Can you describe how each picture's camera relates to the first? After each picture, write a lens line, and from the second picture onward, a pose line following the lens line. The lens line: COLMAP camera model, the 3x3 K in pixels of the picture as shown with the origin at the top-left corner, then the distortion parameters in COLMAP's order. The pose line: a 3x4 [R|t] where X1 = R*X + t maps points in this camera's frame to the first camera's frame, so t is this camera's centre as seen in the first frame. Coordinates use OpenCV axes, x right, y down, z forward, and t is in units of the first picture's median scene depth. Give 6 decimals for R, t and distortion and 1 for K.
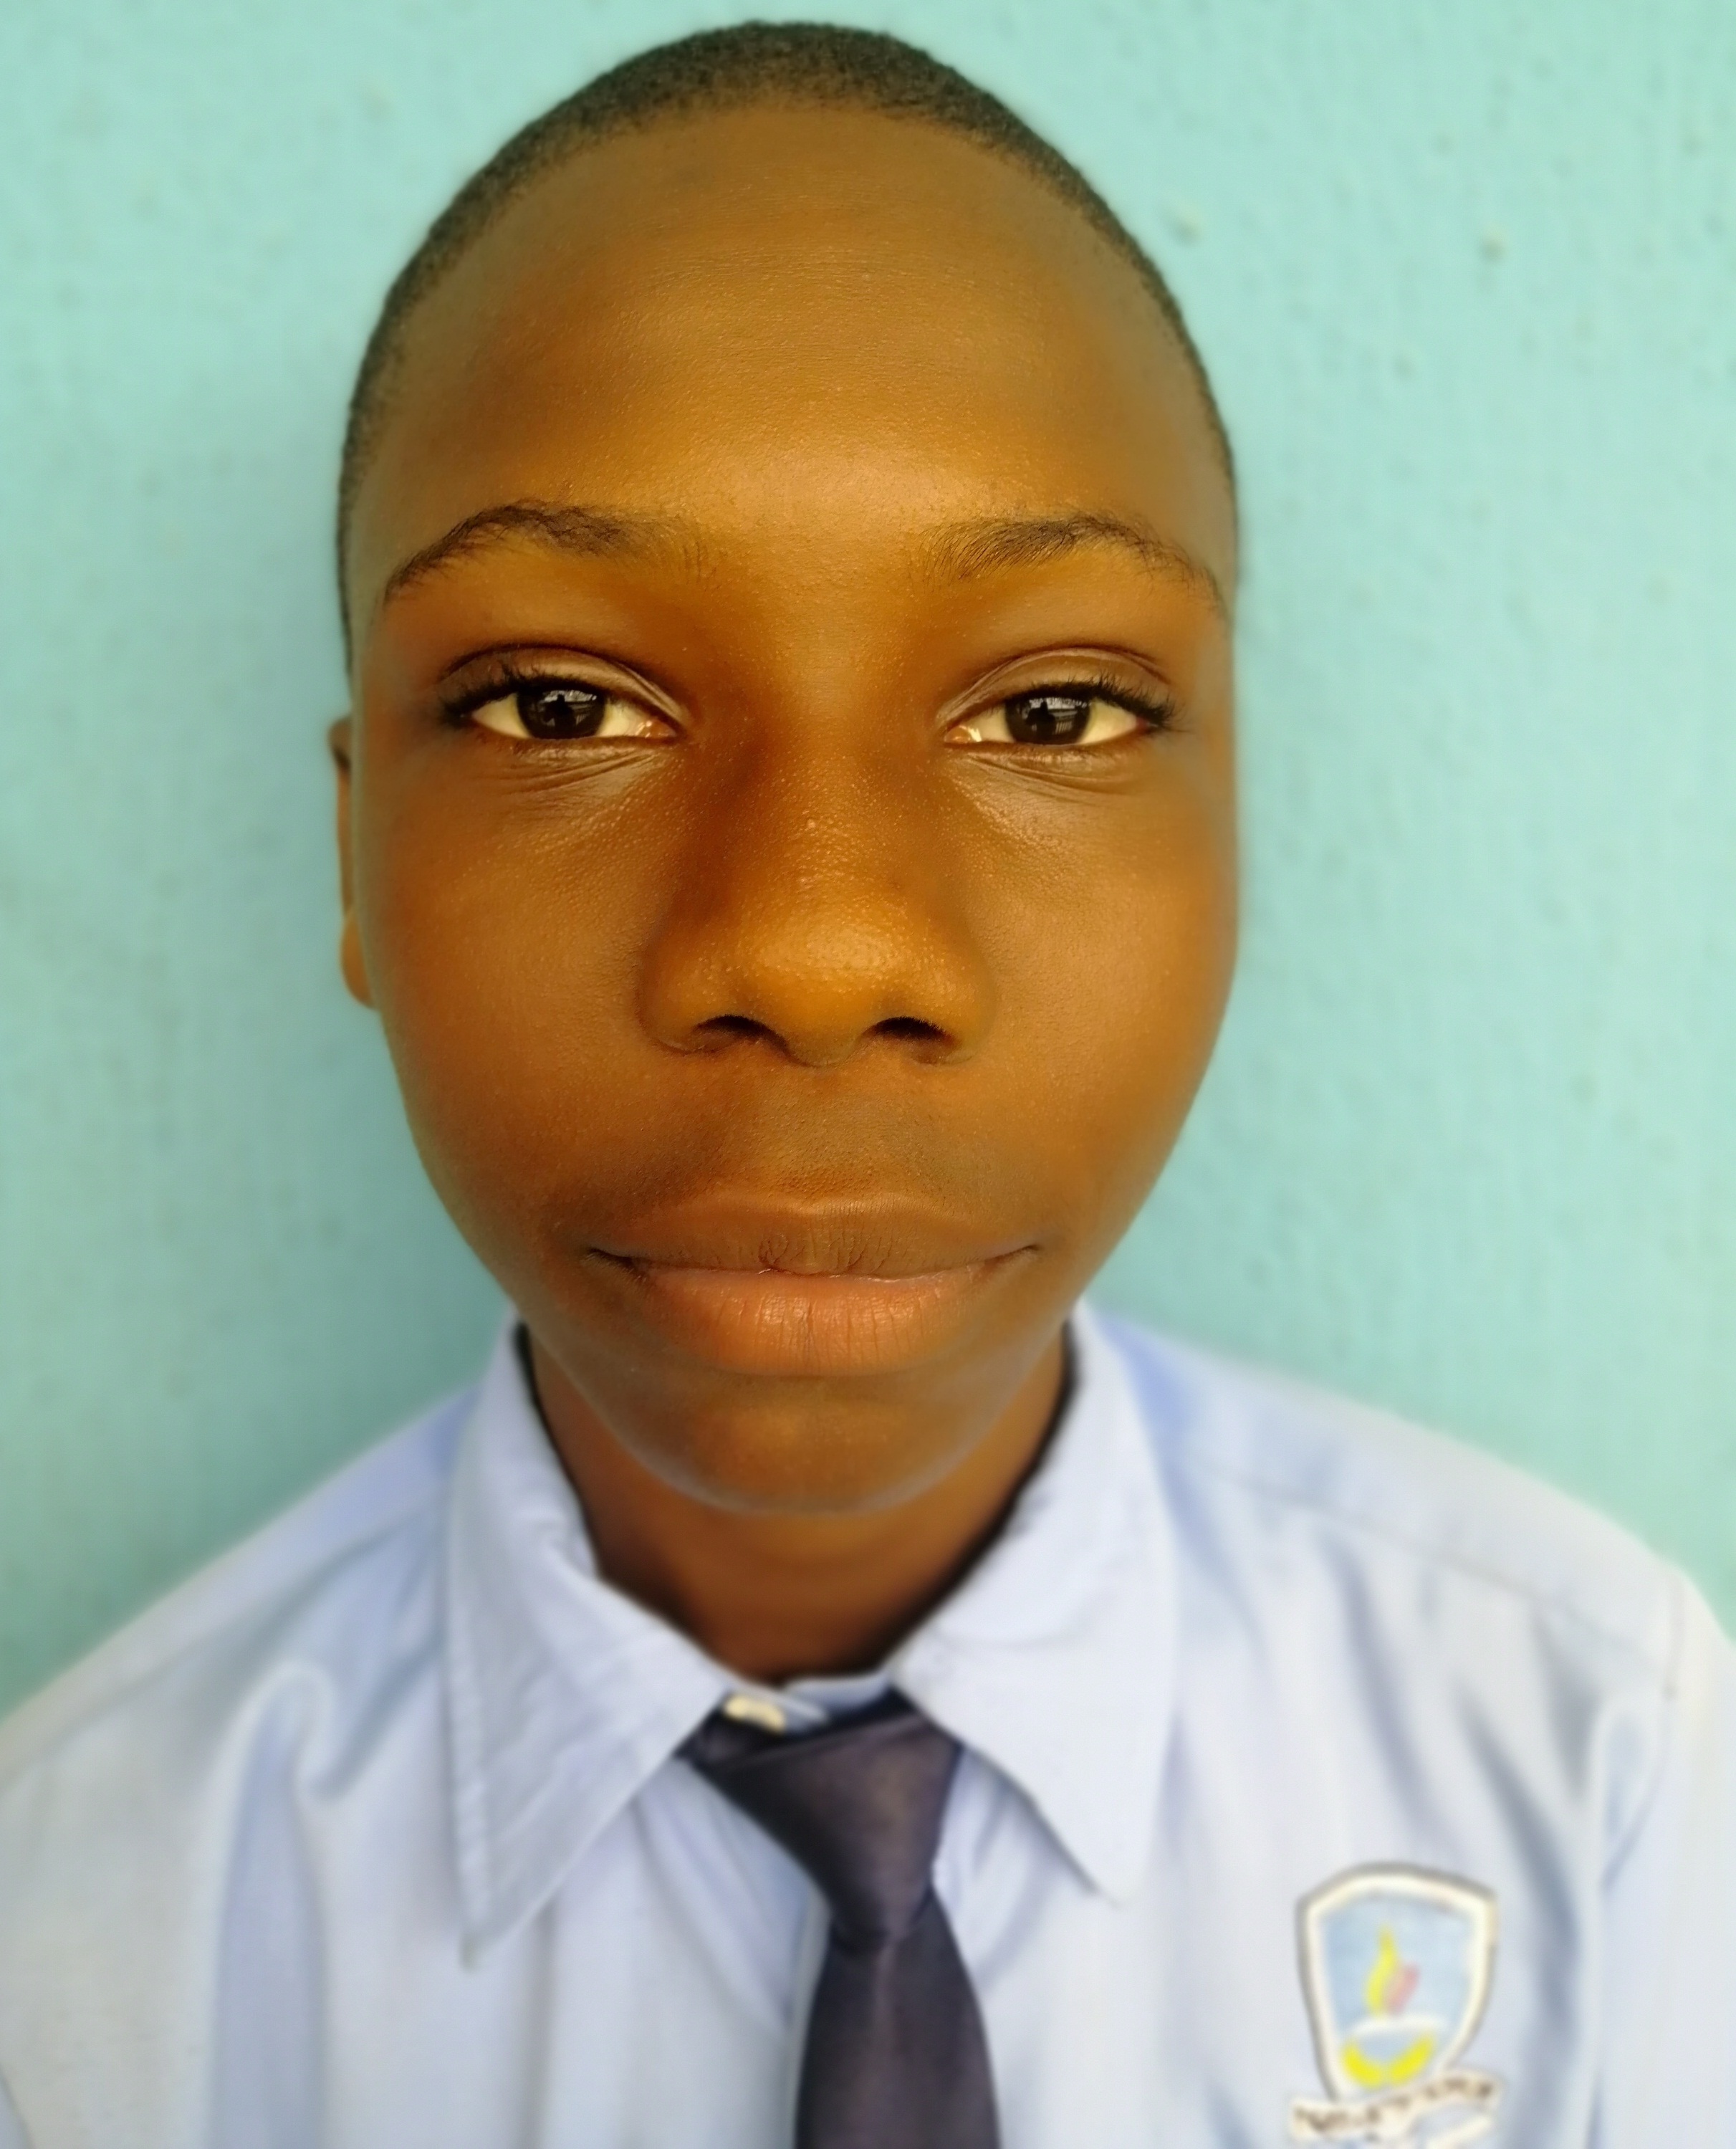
lens RADIAL K [[1784.3, 0, 876.0], [0, 1784.3, 1083.6], [0, 0, 1]] dist [0.001661, 0.002363]
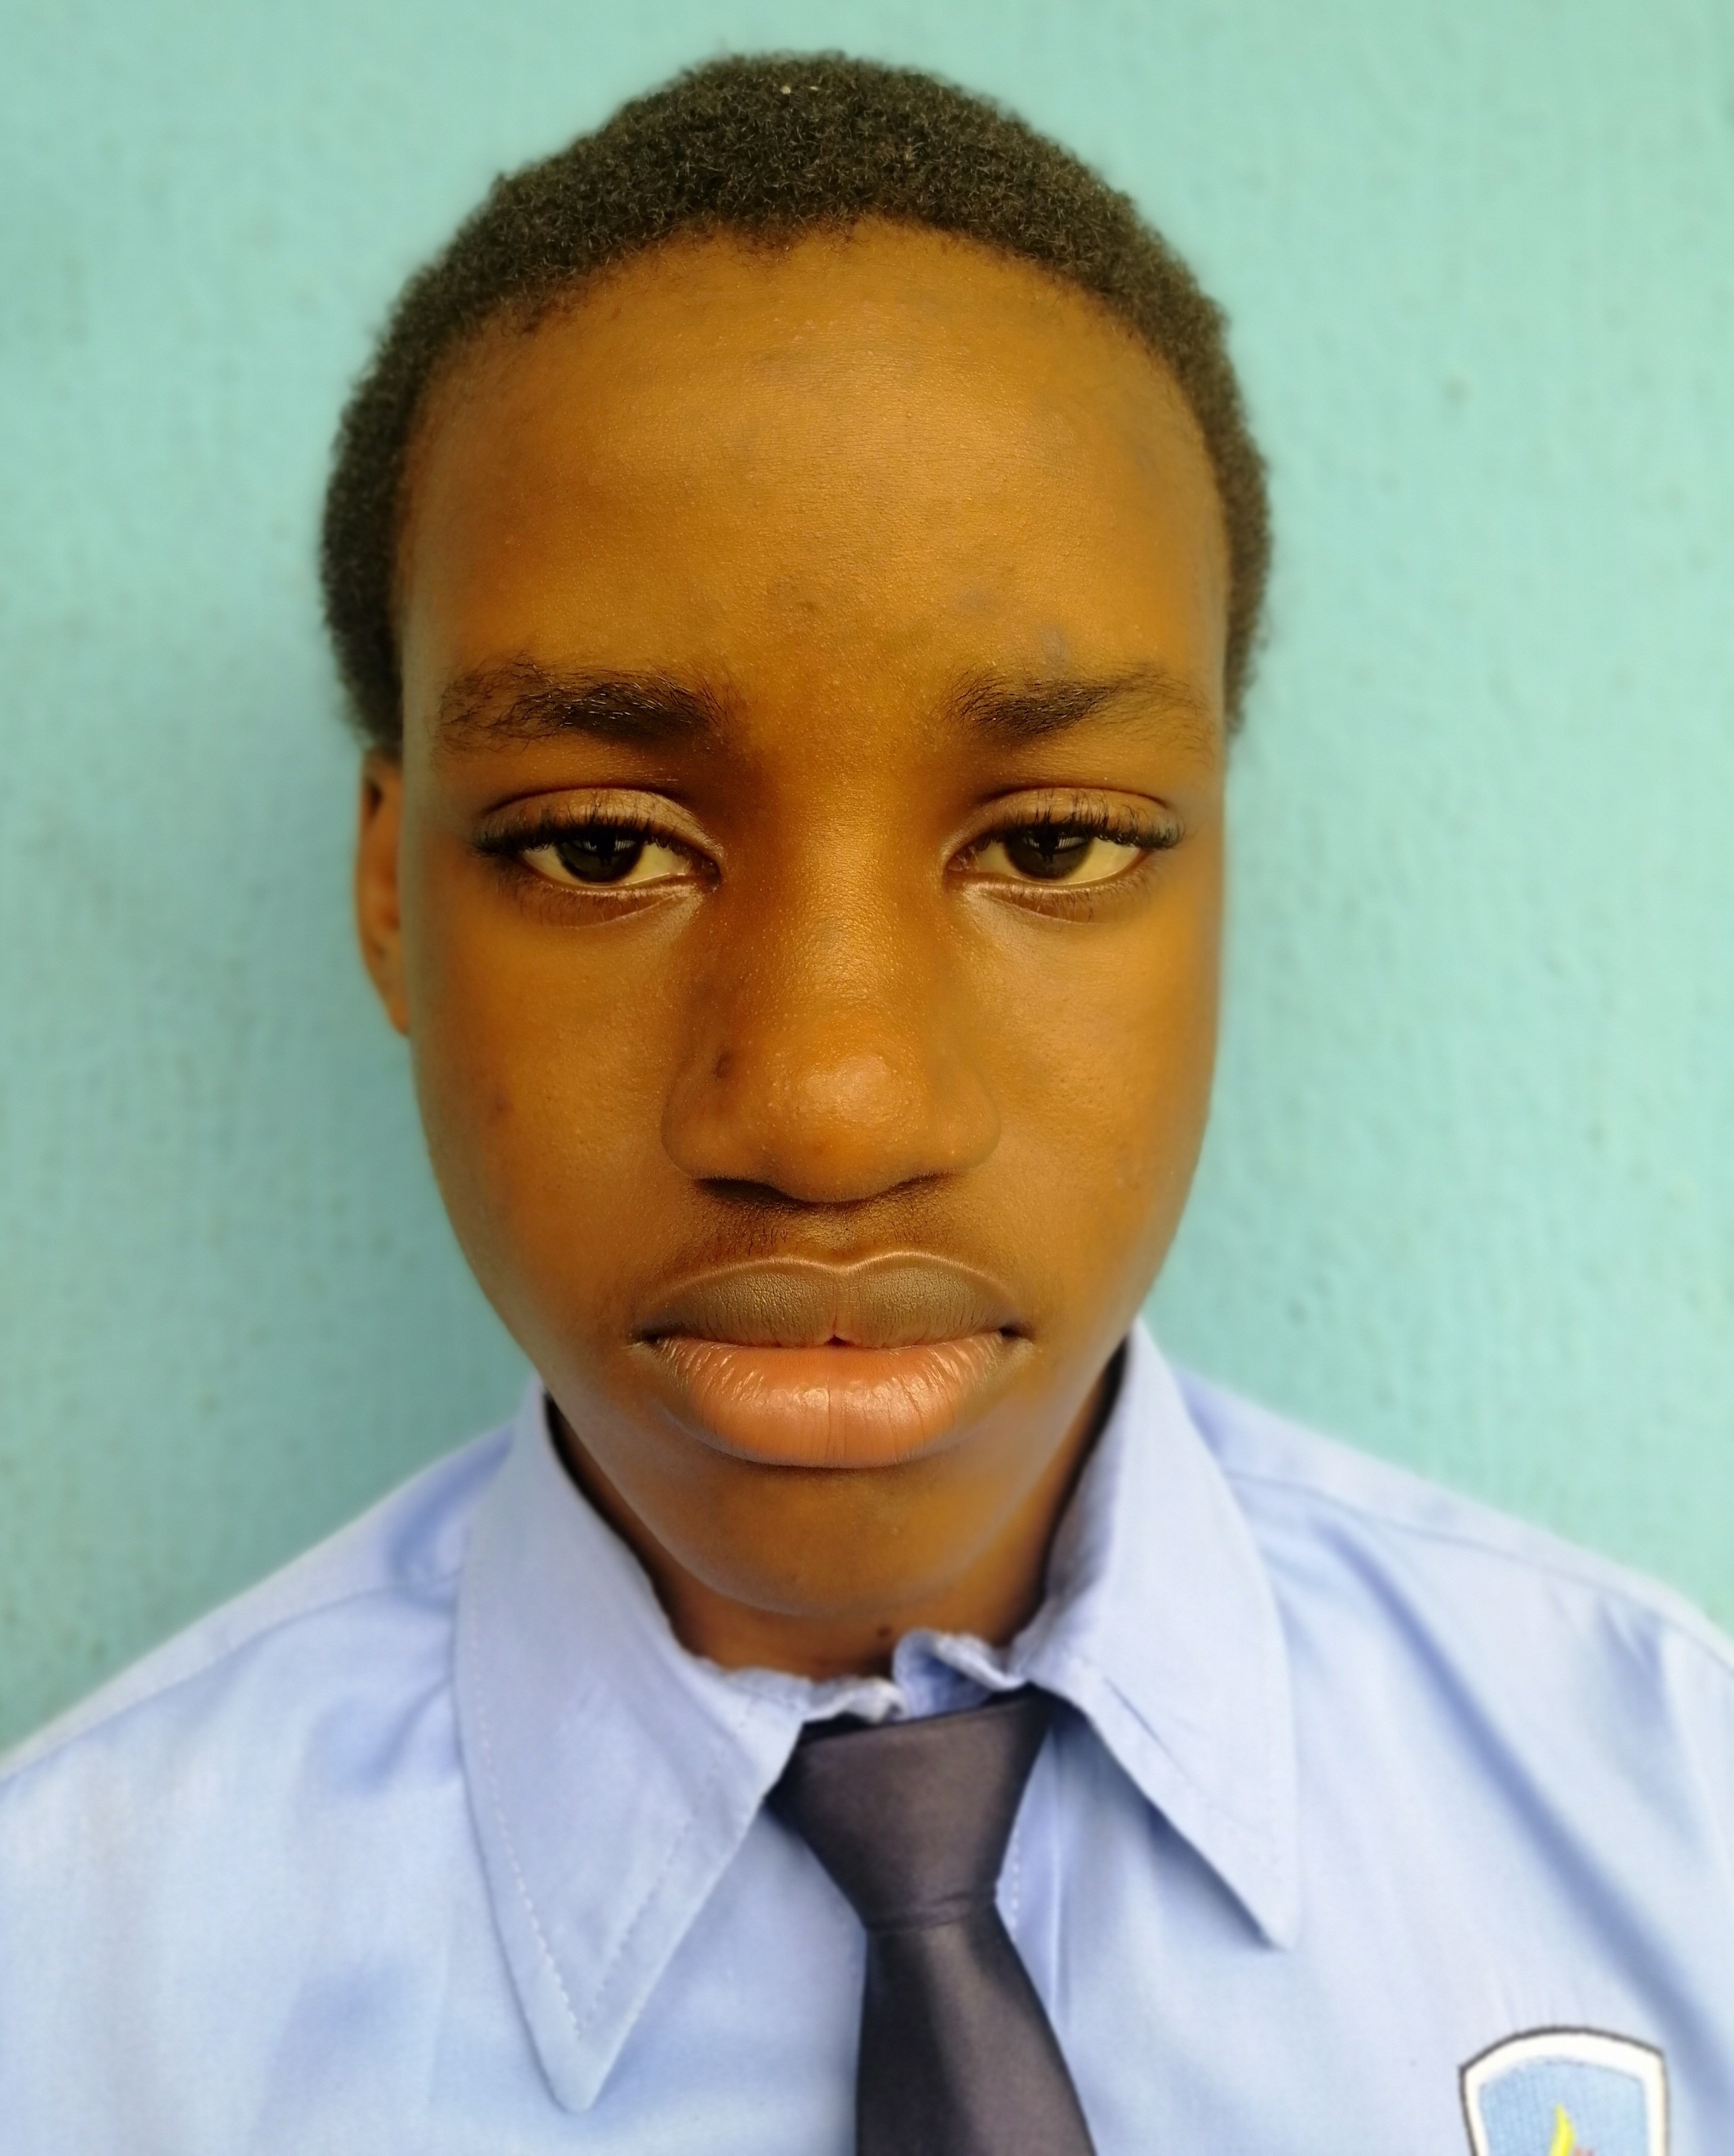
lens RADIAL K [[1790.3, 0, 871.7], [0, 1790.3, 1092.1], [0, 0, 1]] dist [0.001661, 0.002363]
pose [[0.999141, 0.013142, 0.039304, -0.069033], [-0.002927, 0.968395, -0.249403, 0.240647], [-0.041339, 0.249074, 0.967602, -0.003694]]
